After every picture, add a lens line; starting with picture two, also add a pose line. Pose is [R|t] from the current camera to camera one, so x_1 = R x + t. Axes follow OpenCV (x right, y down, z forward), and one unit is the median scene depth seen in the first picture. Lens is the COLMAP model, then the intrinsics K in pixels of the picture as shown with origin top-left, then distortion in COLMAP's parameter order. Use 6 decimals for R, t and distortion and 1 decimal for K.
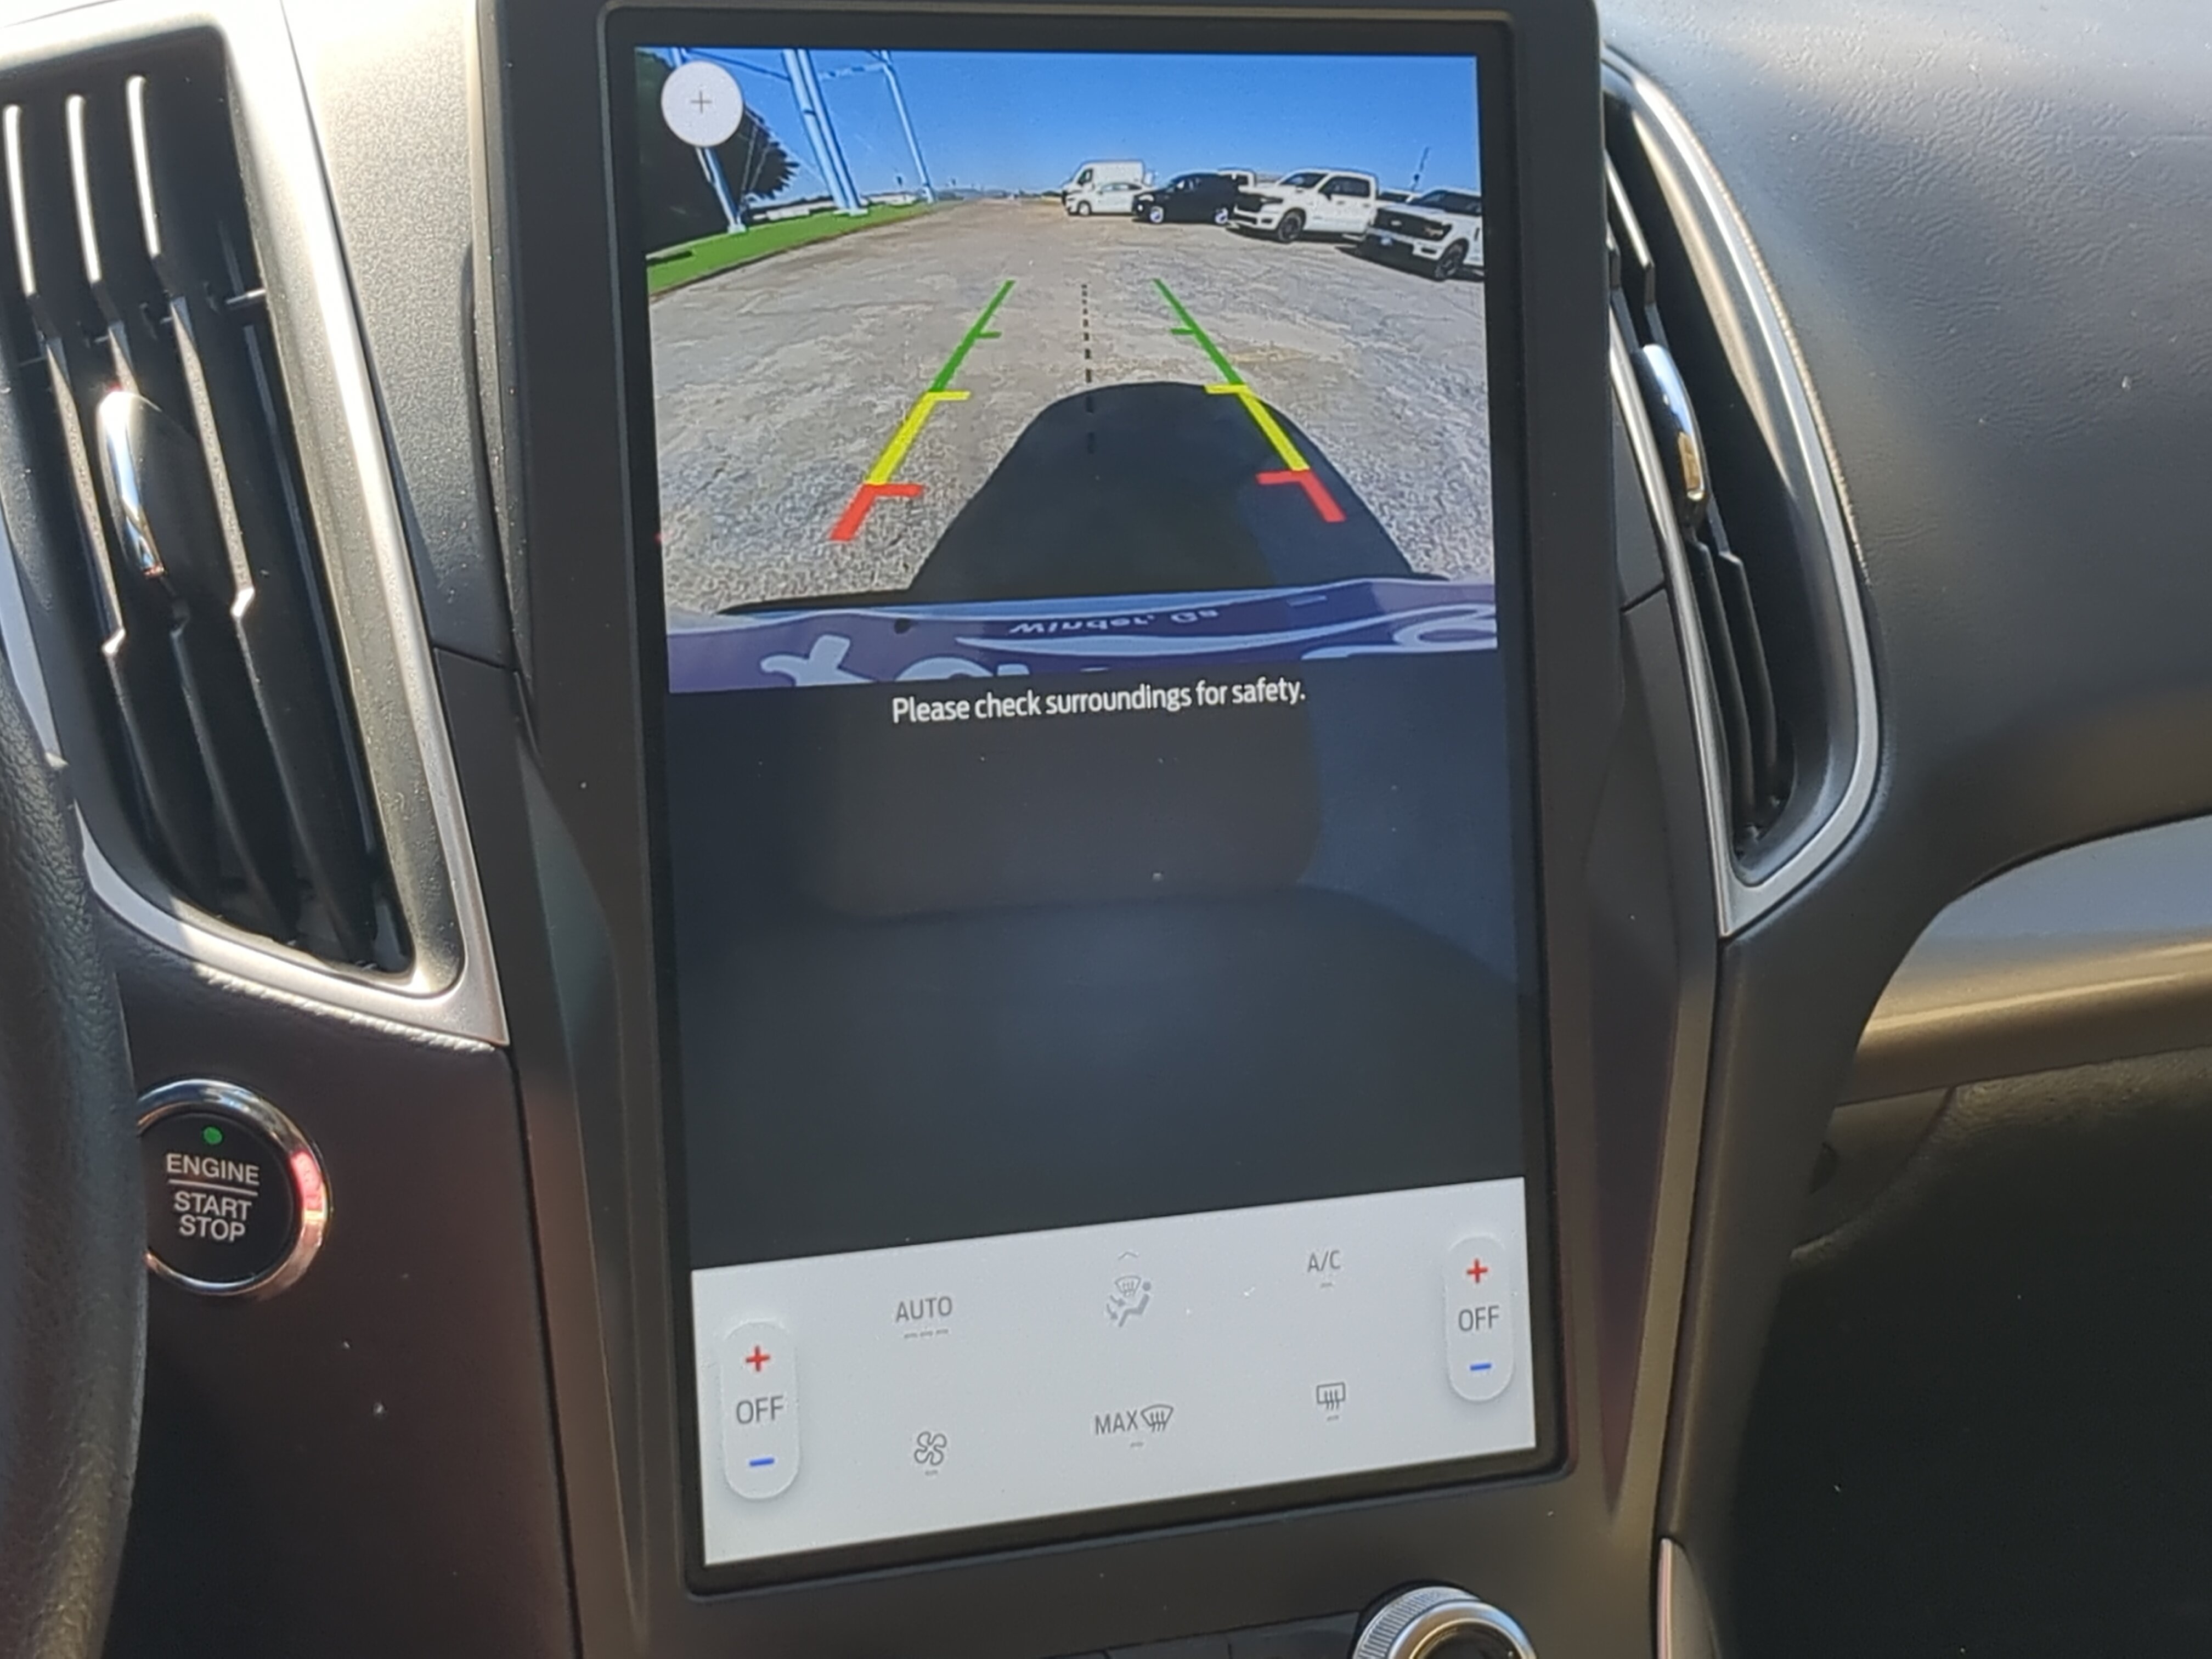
lens RADIAL K [[3933.0, 0, 1106.6], [0, 3933.0, 834.1], [0, 0, 1]] dist [0.146470, 0.000000]
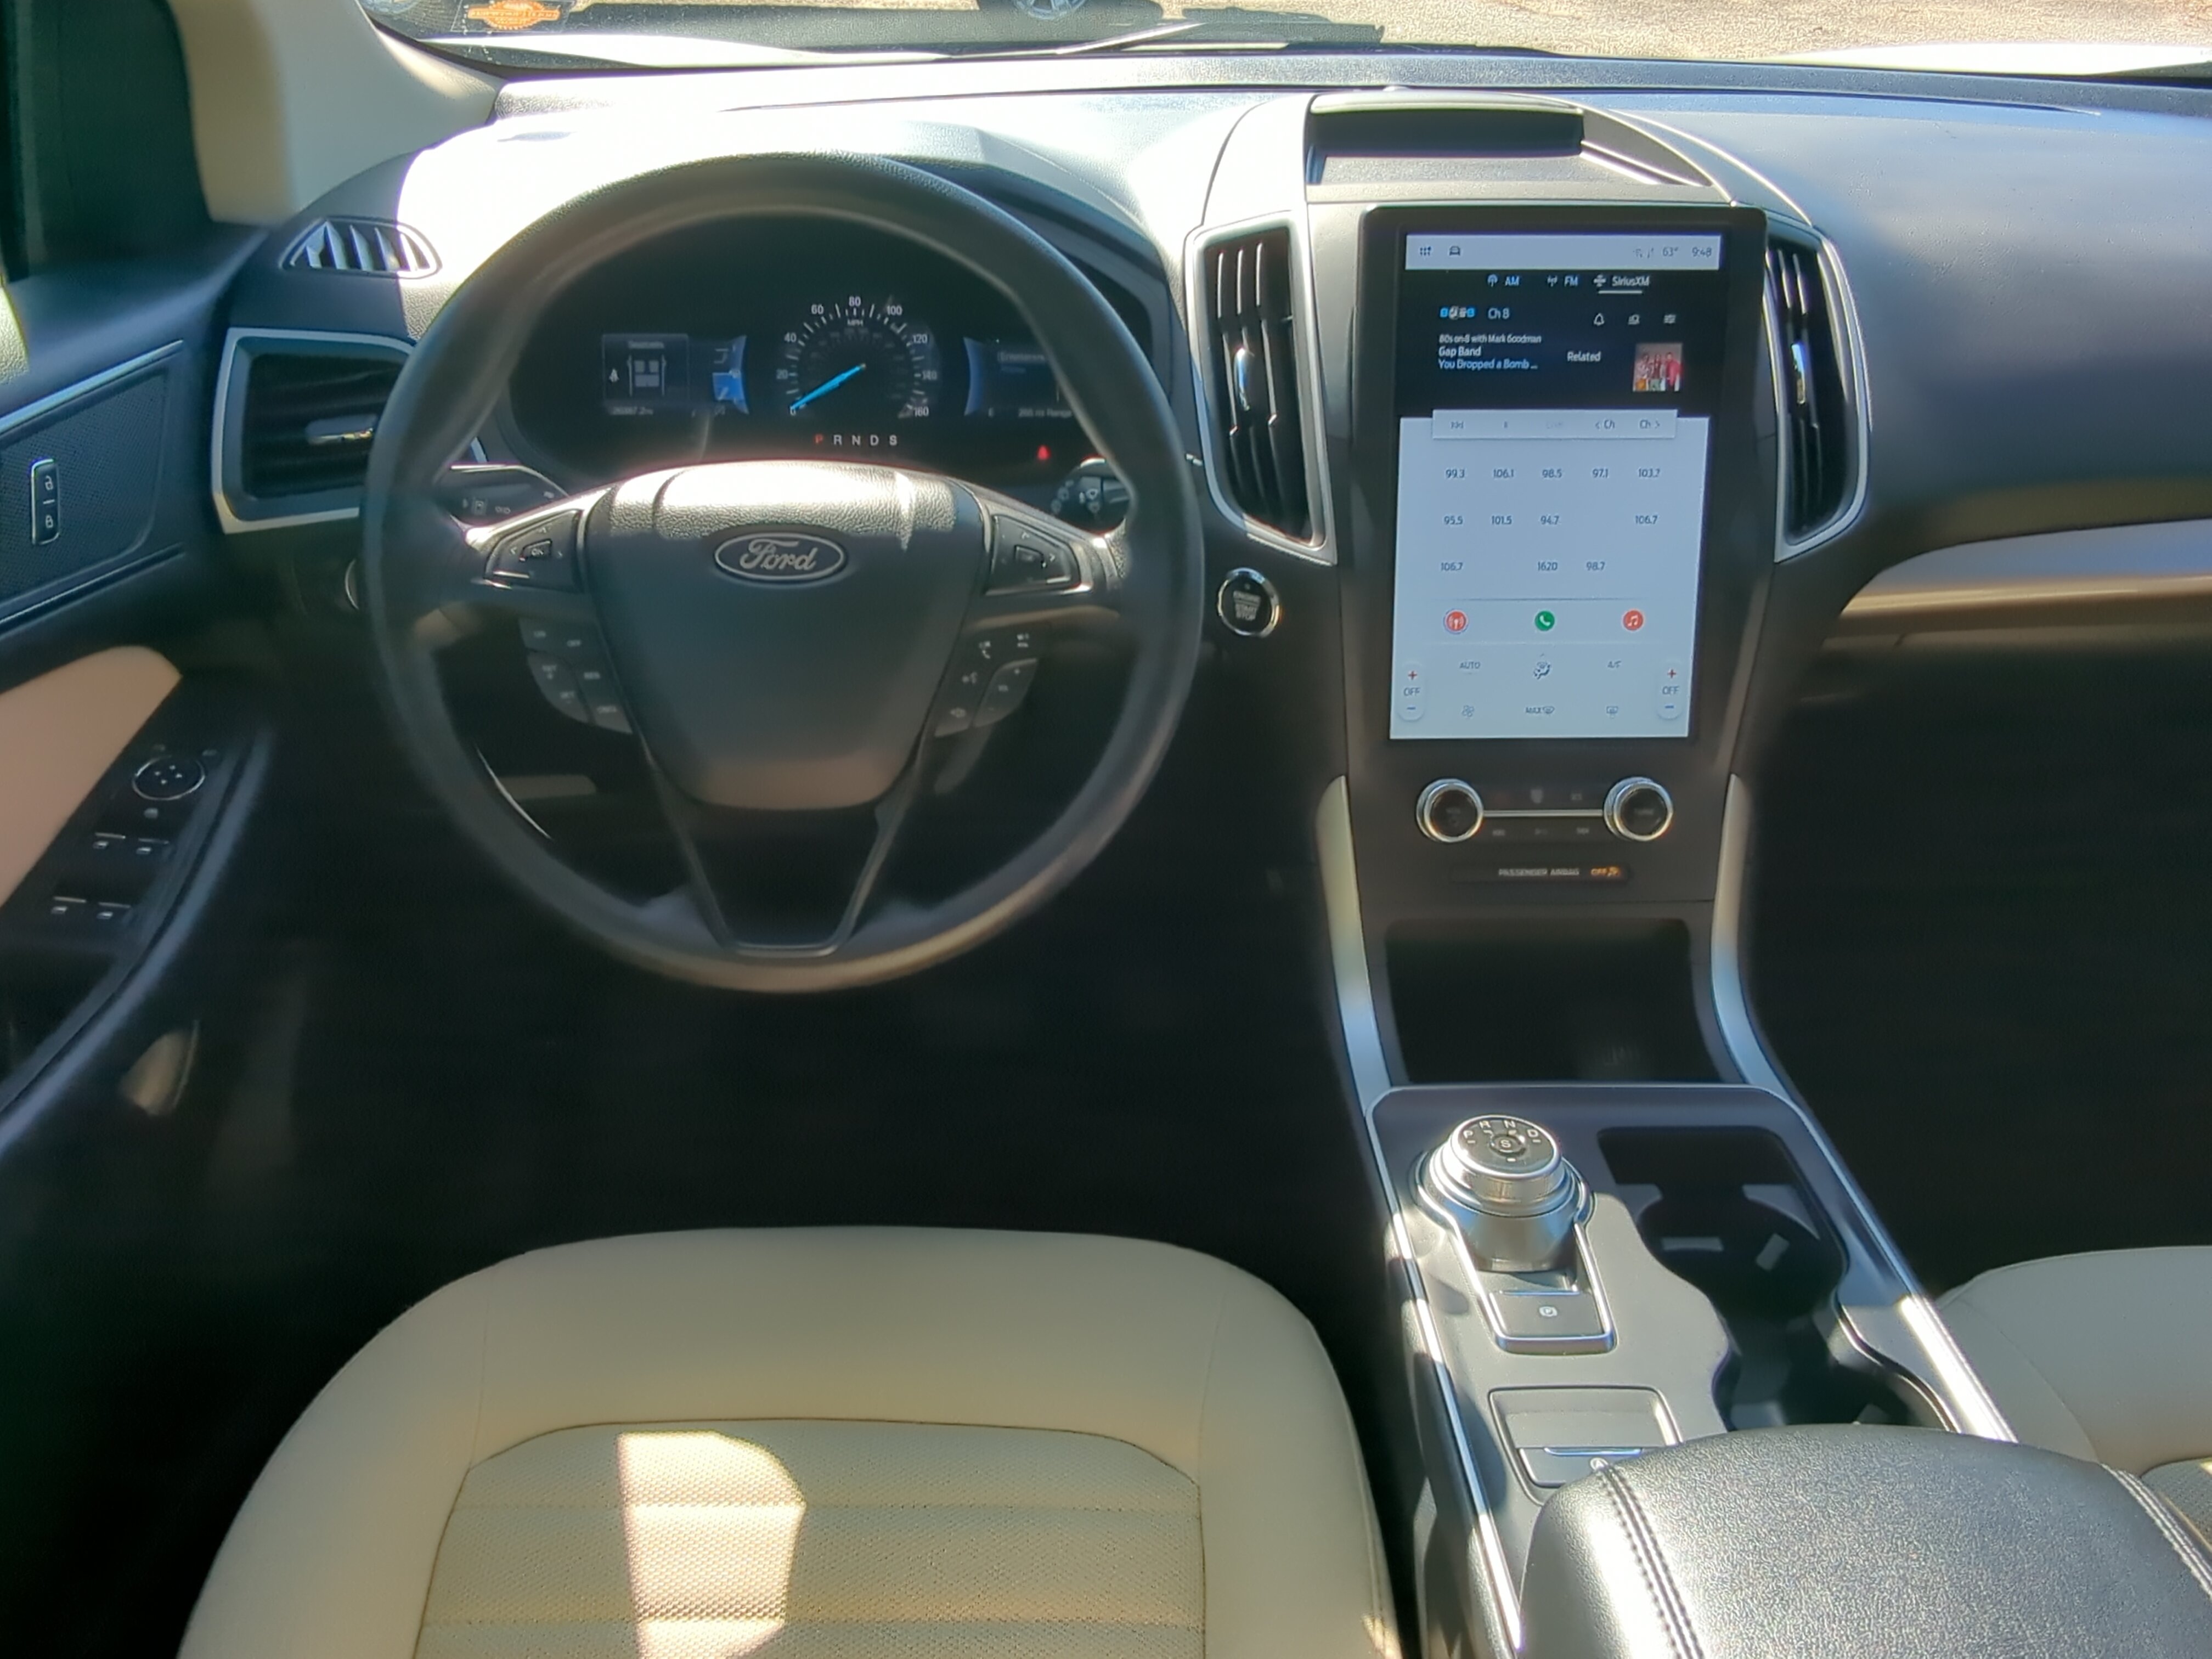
lens RADIAL K [[1783.7, 0, 1113.7], [0, 1783.7, 835.3], [0, 0, 1]] dist [0.027282, -0.045880]
pose [[0.933263, 0.119739, -0.338647, 0.184298], [-0.064871, 0.983485, 0.168966, 0.035038], [0.353286, -0.135721, 0.925618, -0.404346]]
